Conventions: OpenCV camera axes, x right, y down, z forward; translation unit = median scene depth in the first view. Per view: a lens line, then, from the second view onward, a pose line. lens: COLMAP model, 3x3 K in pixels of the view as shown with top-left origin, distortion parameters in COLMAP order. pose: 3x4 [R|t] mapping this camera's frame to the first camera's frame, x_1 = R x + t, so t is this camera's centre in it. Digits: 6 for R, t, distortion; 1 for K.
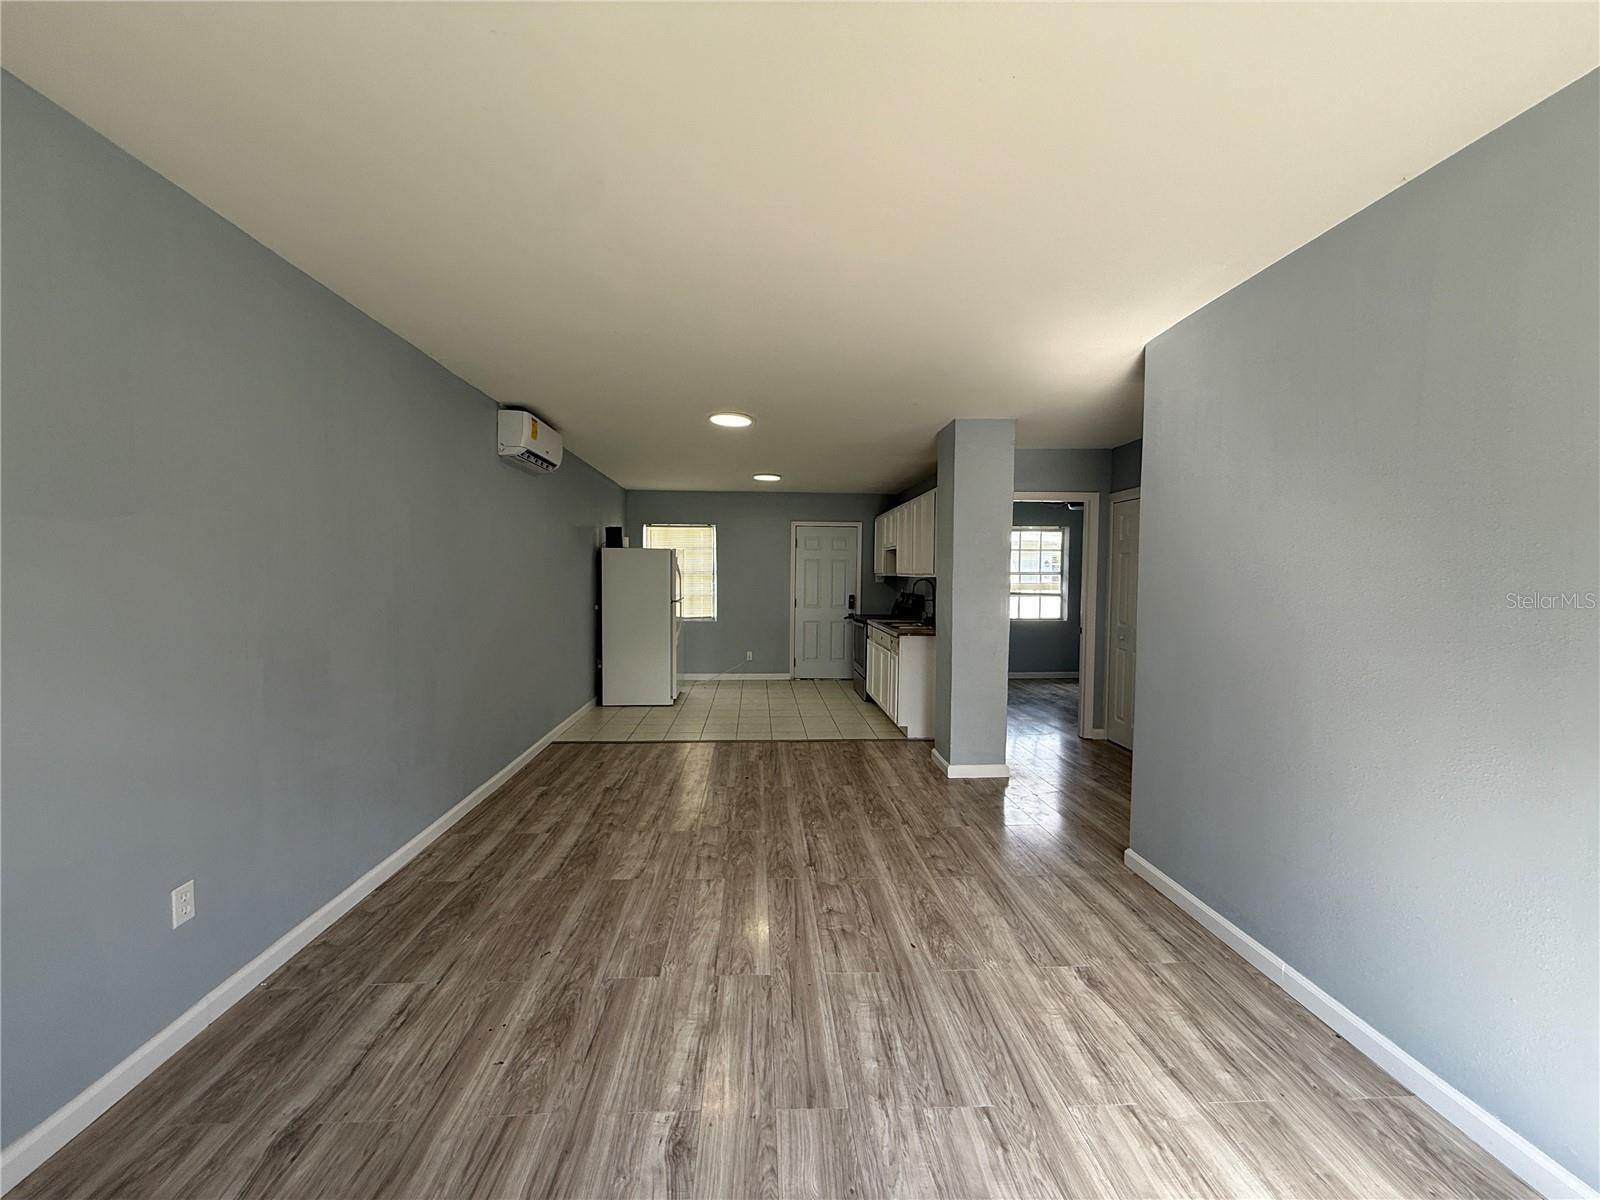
lens RADIAL K [[637.1, 0, 794.6], [0, 637.1, 601.3], [0, 0, 1]] dist [-0.000813, 0.000702]
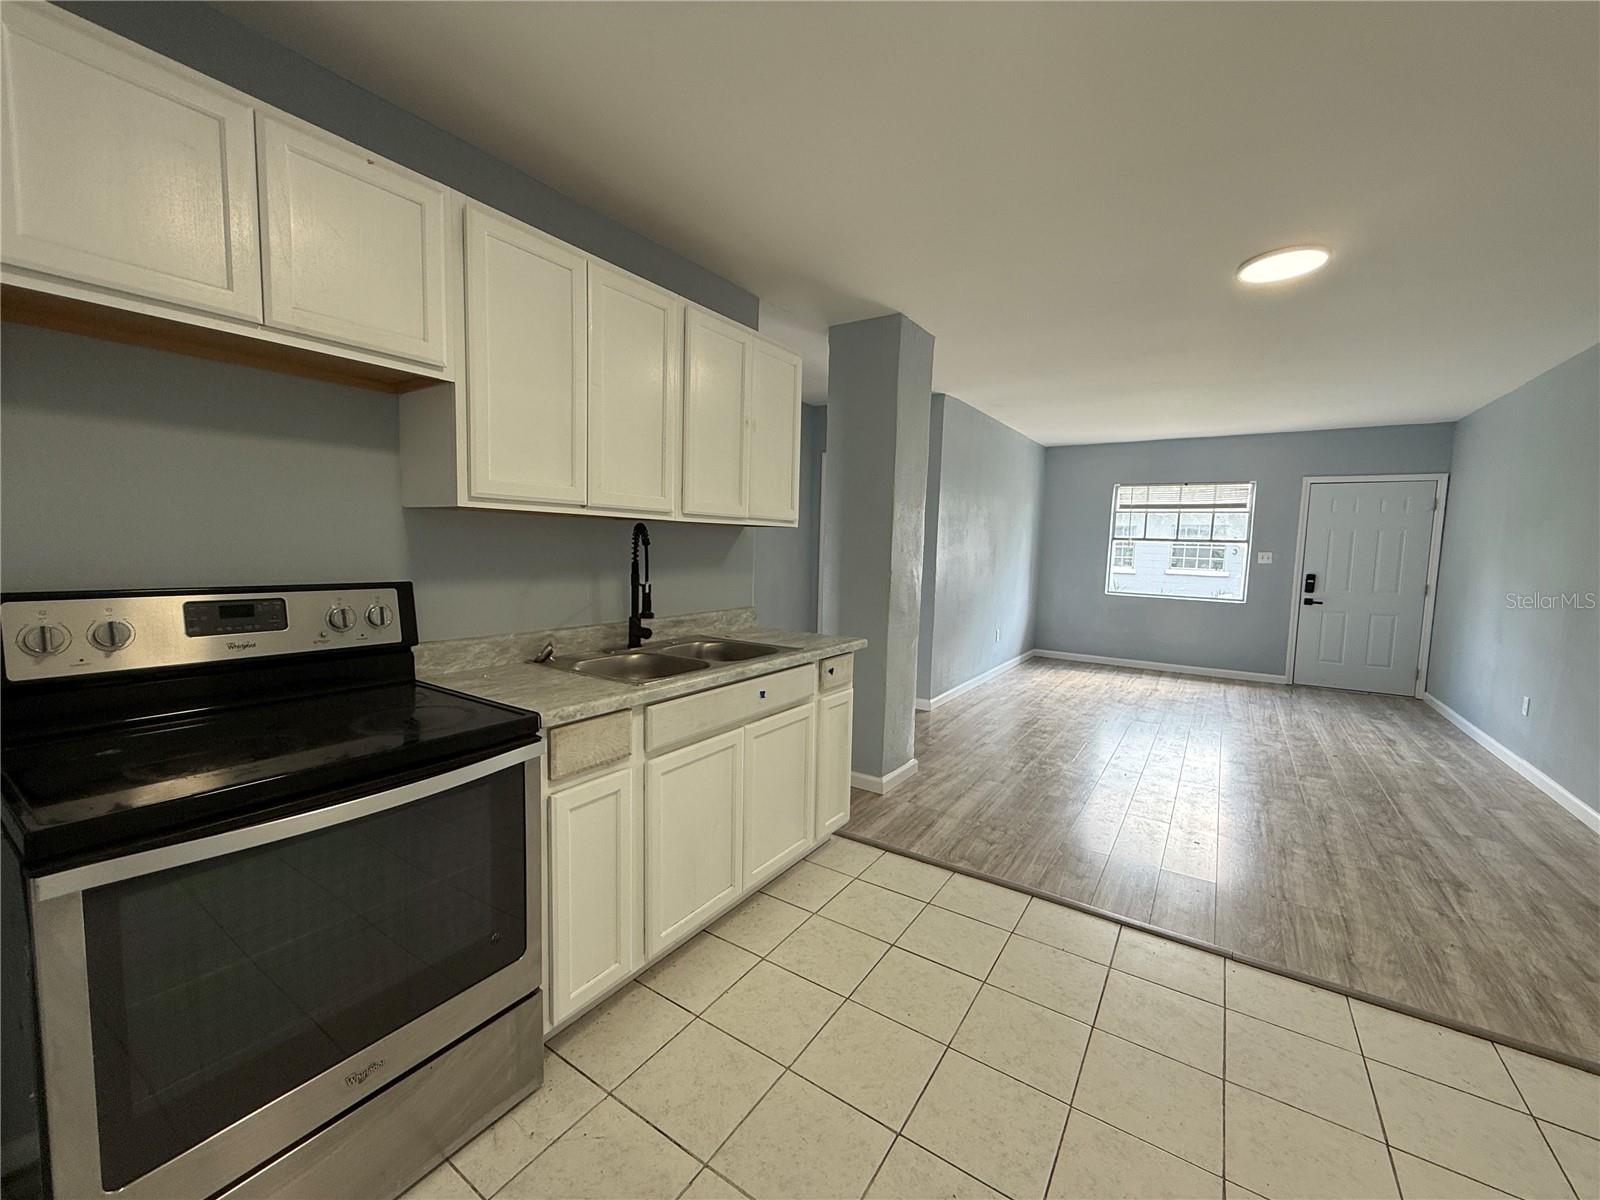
lens RADIAL K [[637.1, 0, 798.9], [0, 637.1, 598.5], [0, 0, 1]] dist [-0.000813, 0.000702]
pose [[-0.795325, -0.081128, 0.600730, -0.167973], [-0.005149, 0.991872, 0.127136, -0.078364], [-0.606162, 0.098021, -0.789278, 2.407886]]
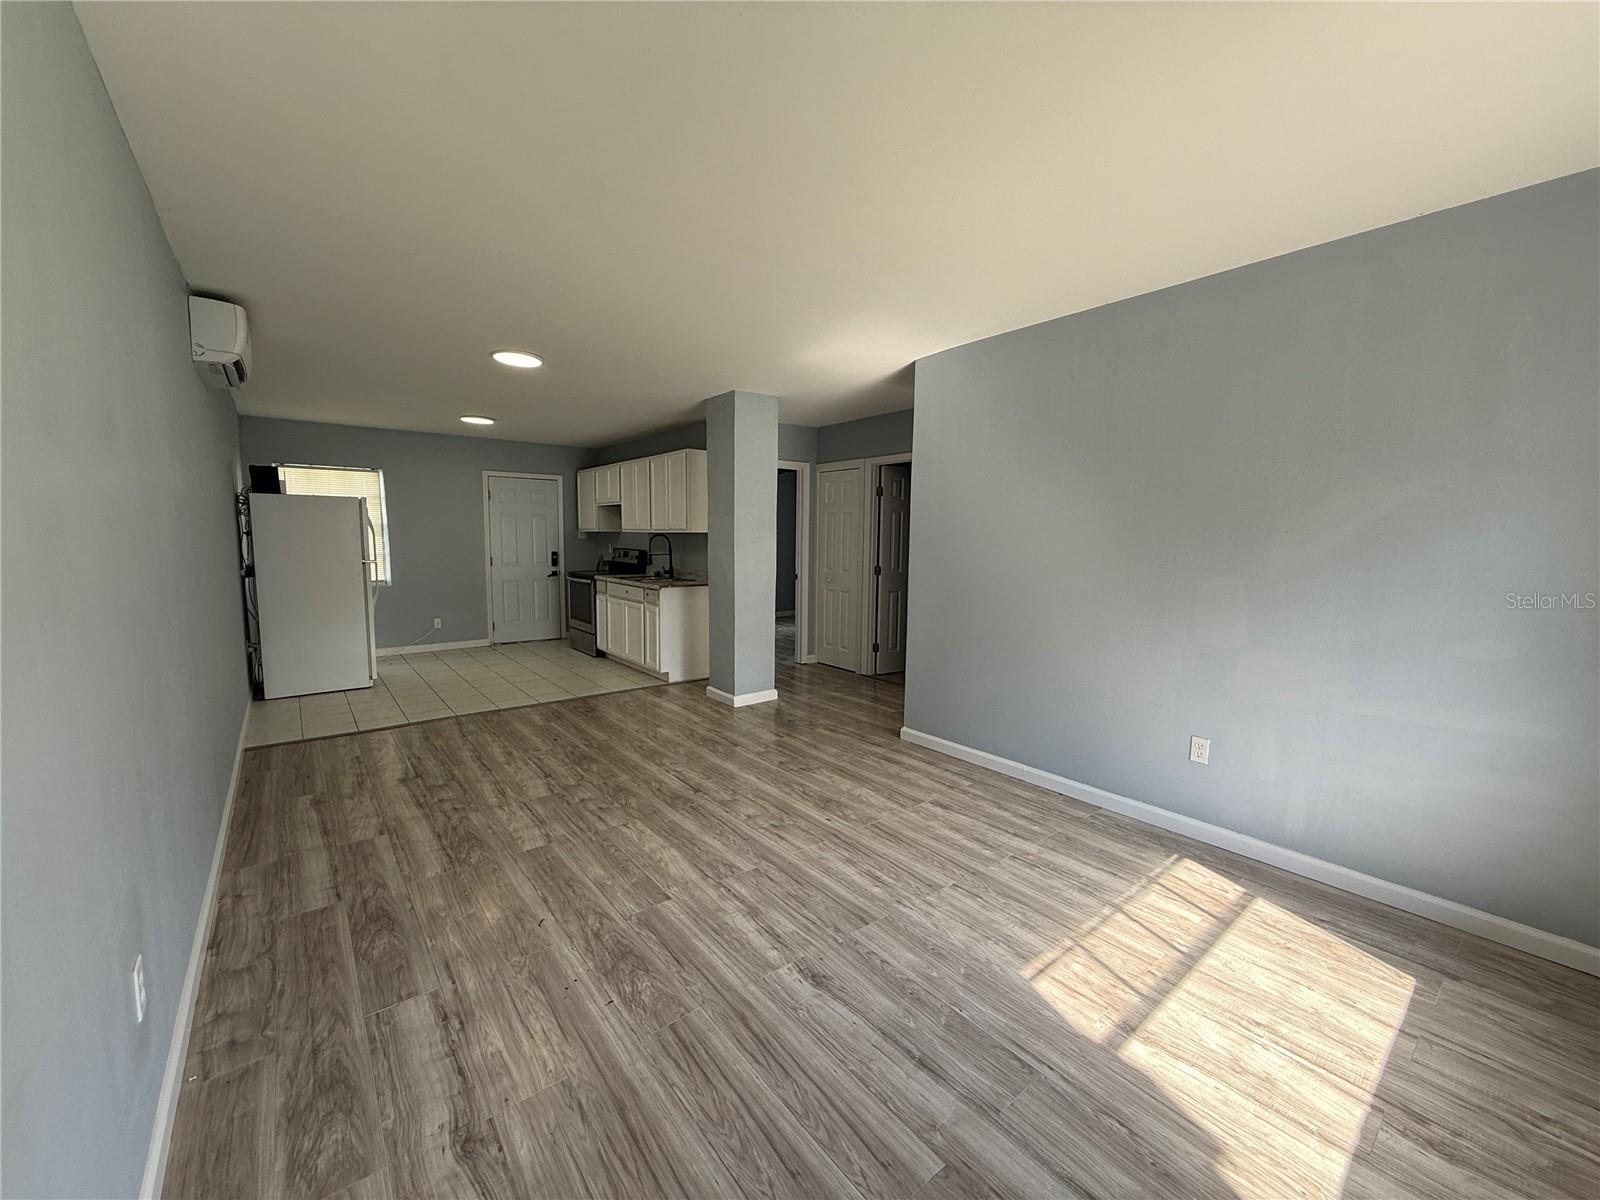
lens RADIAL K [[637.1, 0, 796.3], [0, 637.1, 599.8], [0, 0, 1]] dist [-0.000813, 0.000702]
pose [[0.816862, -0.059597, 0.573747, -0.438104], [0.022208, 0.997160, 0.071960, 0.004344], [-0.576406, -0.046040, 0.815866, 0.008886]]
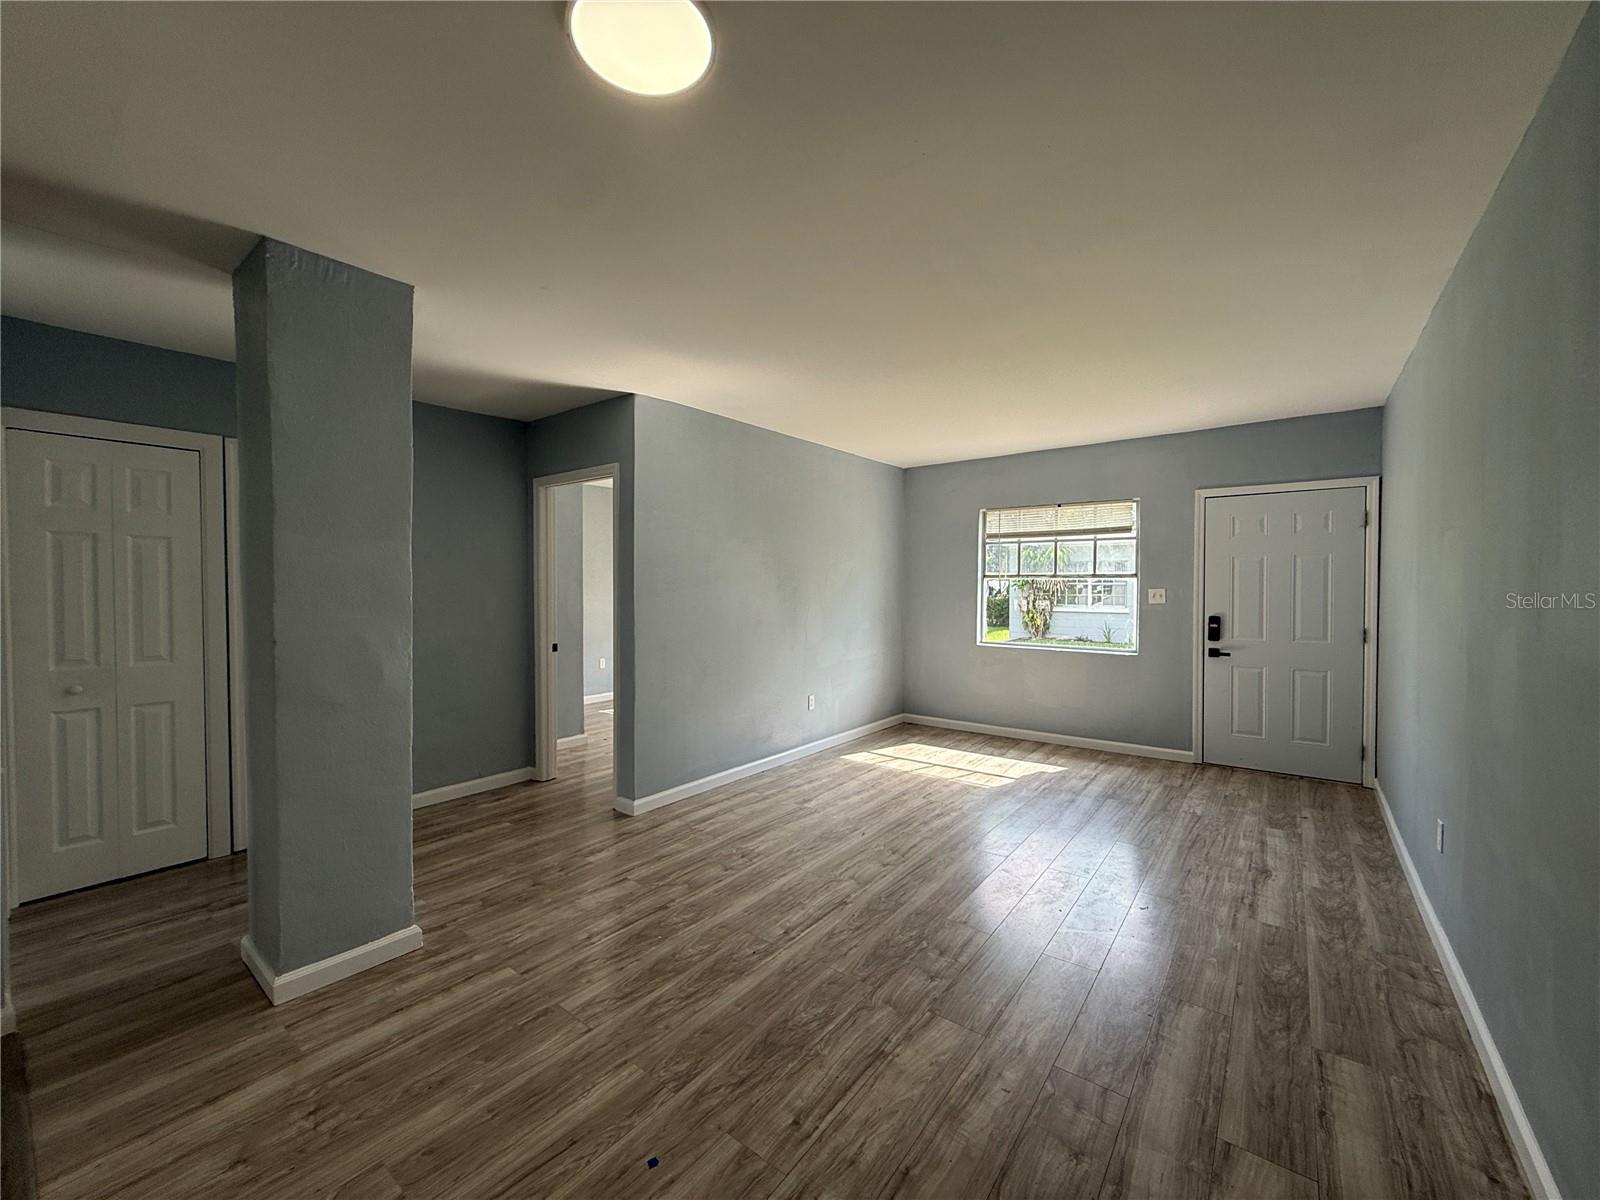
lens RADIAL K [[637.1, 0, 794.8], [0, 637.1, 597.4], [0, 0, 1]] dist [-0.000813, 0.000702]
pose [[-0.752644, -0.019462, 0.658140, -0.482544], [0.022707, 0.998201, 0.055485, -0.059003], [-0.658037, 0.056705, -0.750848, 1.637159]]
